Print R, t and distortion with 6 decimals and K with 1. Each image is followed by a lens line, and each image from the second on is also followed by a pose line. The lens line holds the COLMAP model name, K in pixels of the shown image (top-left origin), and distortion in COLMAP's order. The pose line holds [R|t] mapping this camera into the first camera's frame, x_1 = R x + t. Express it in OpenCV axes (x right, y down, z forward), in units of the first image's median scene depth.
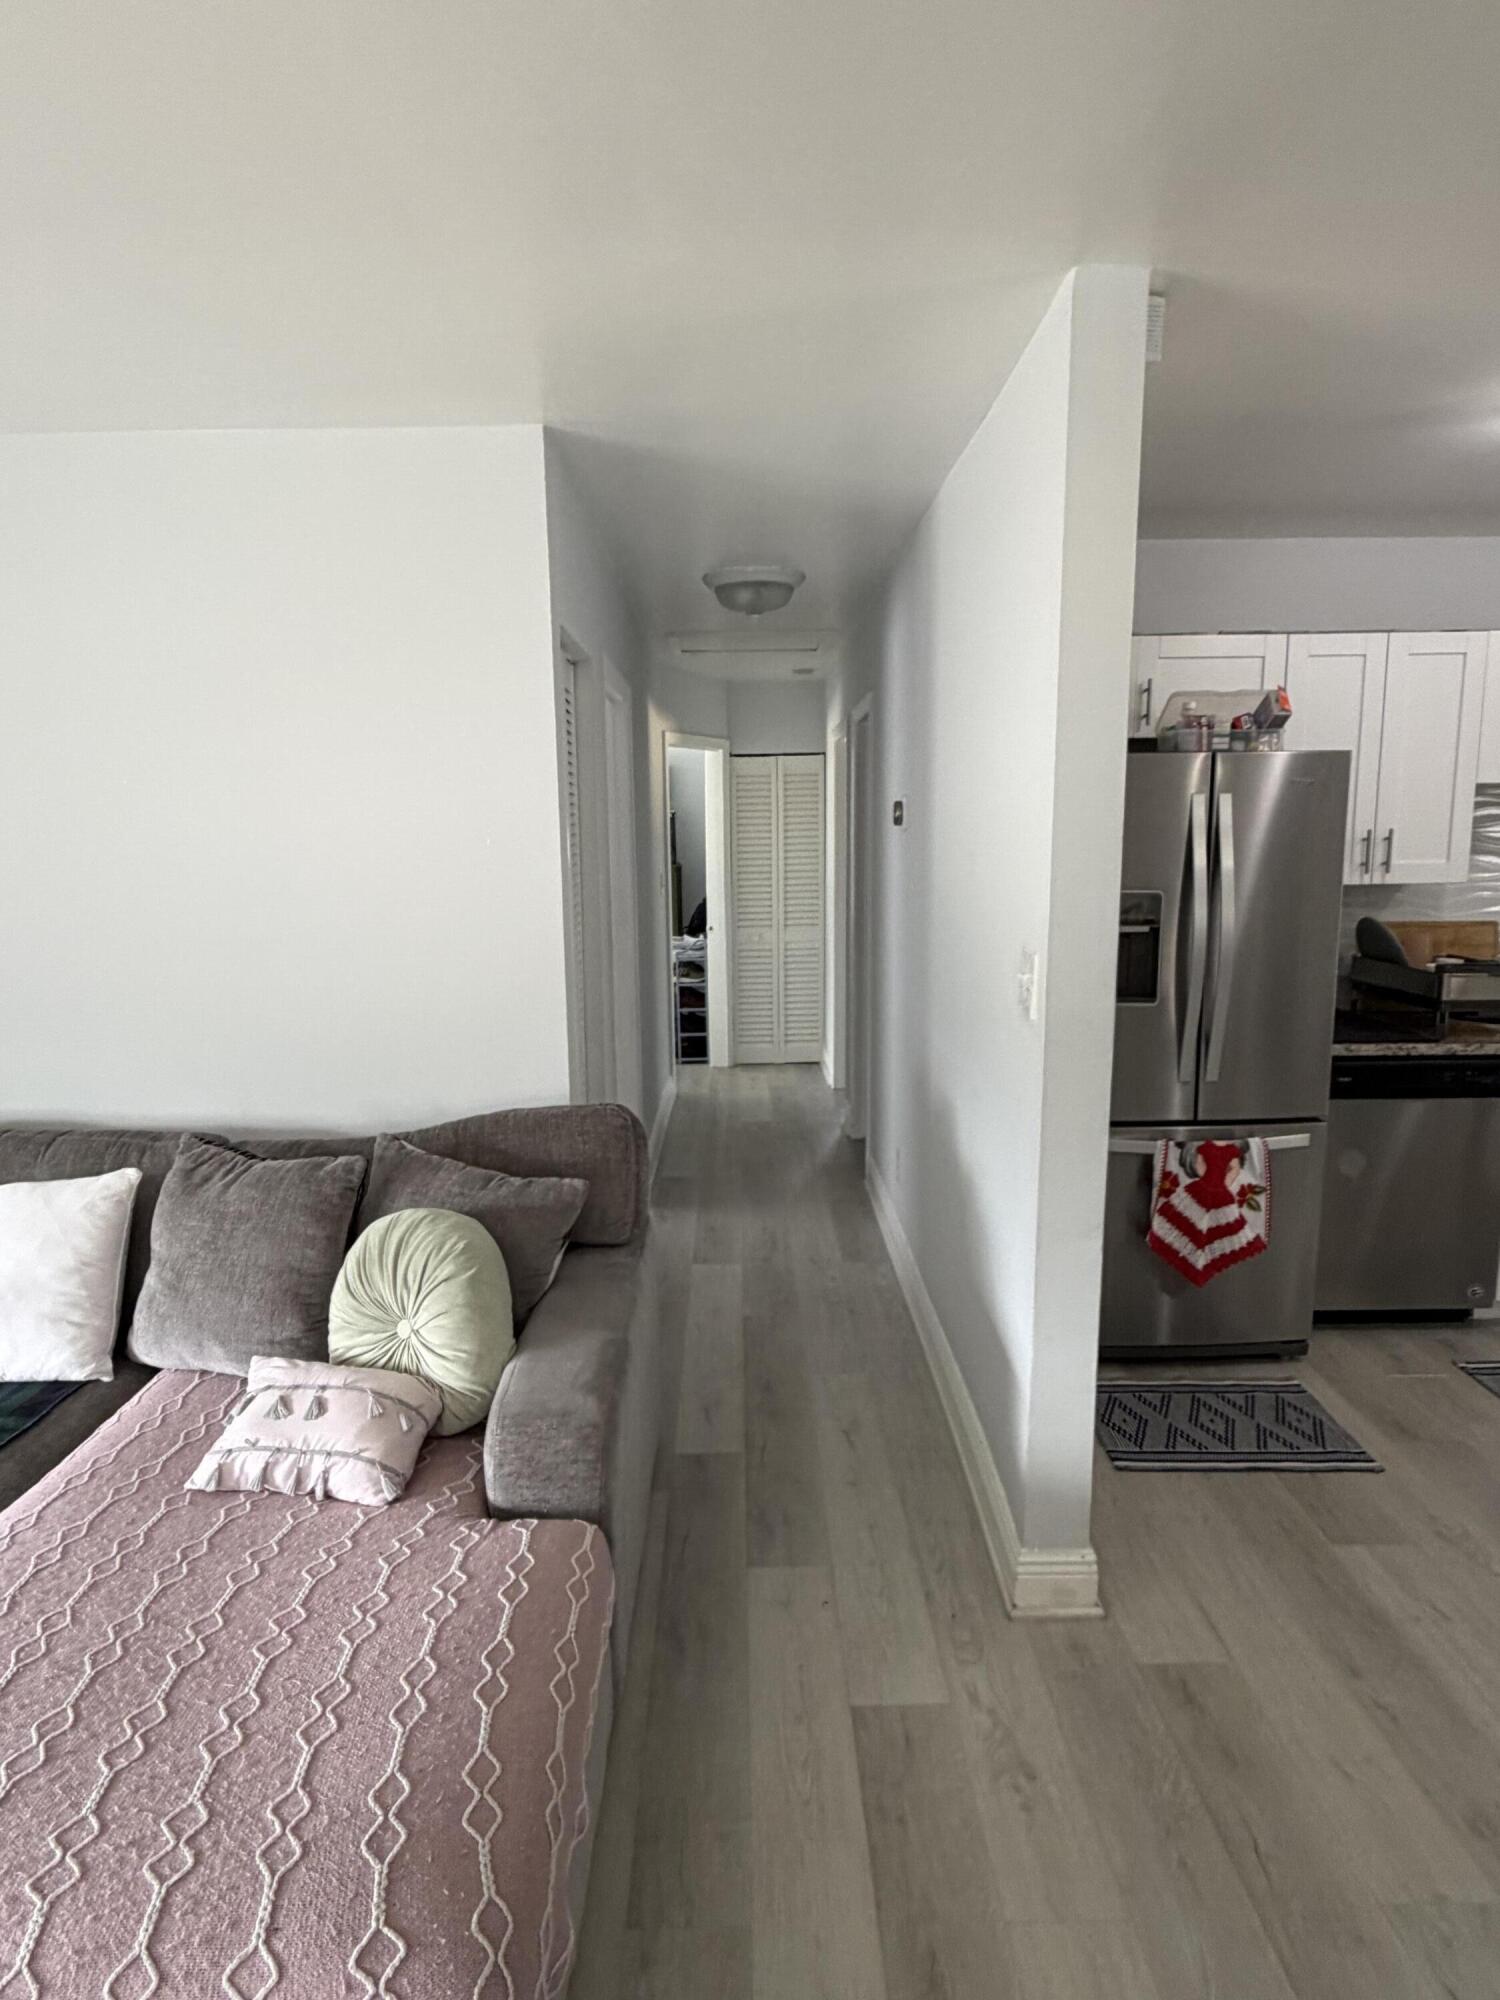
lens RADIAL K [[1117.0, 0, 745.4], [0, 1117.0, 1001.5], [0, 0, 1]] dist [0.000326, -0.000563]
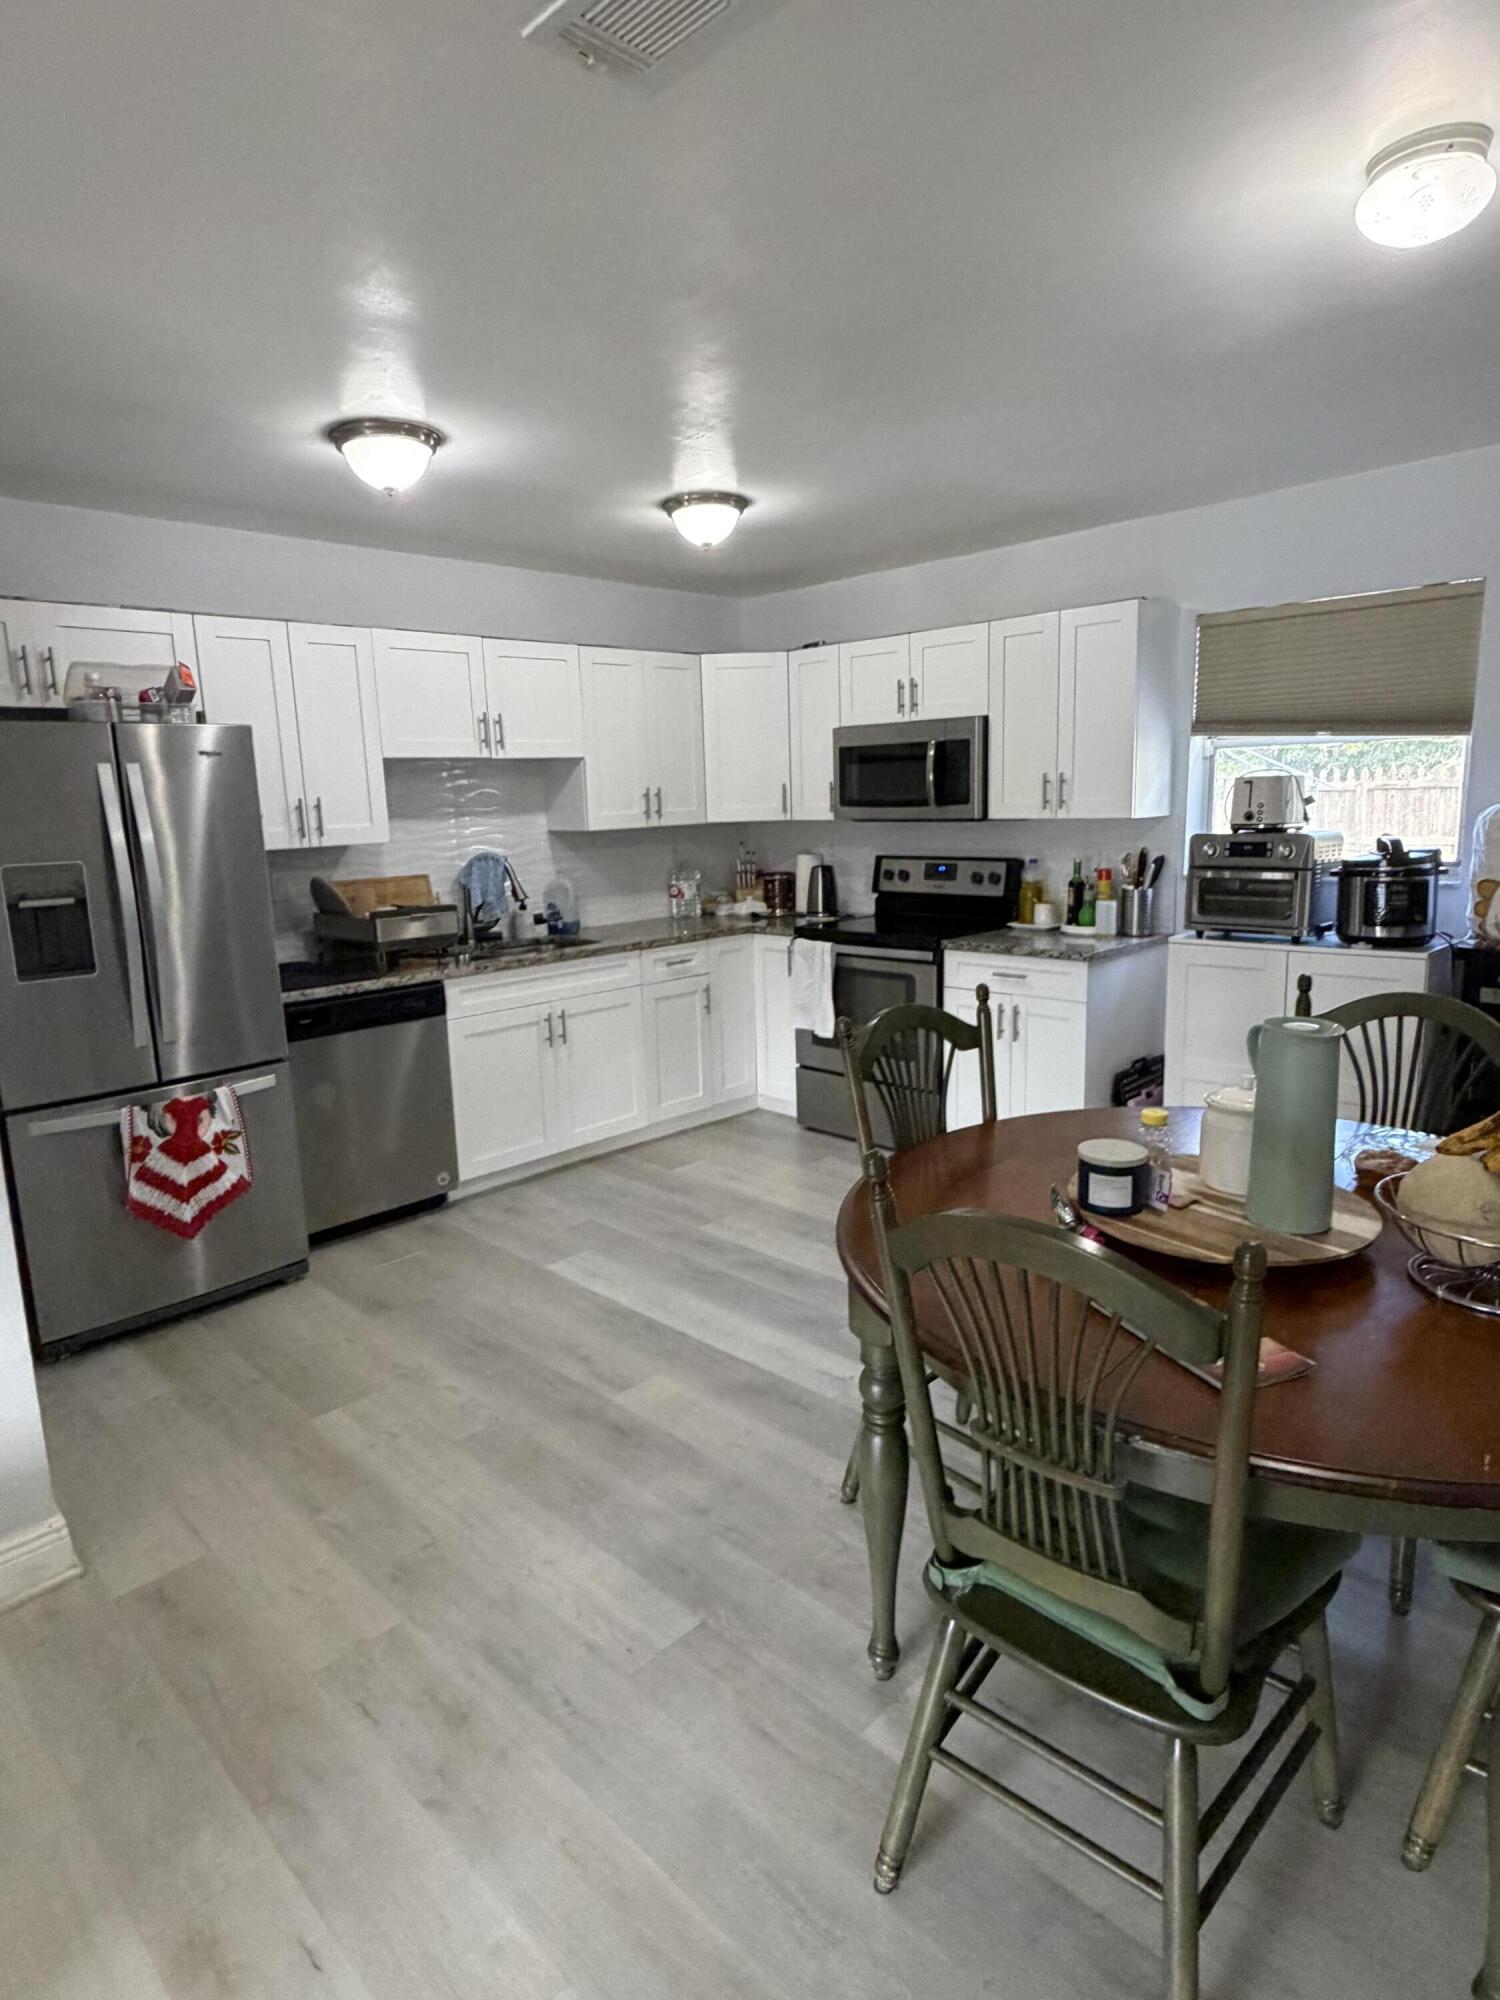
lens RADIAL K [[1117.0, 0, 751.6], [0, 1117.0, 999.5], [0, 0, 1]] dist [0.000326, -0.000563]
pose [[0.711142, -0.138992, 0.689172, 0.090934], [0.130869, 0.989301, 0.064480, 0.036119], [-0.690760, 0.044337, 0.721723, -0.124301]]
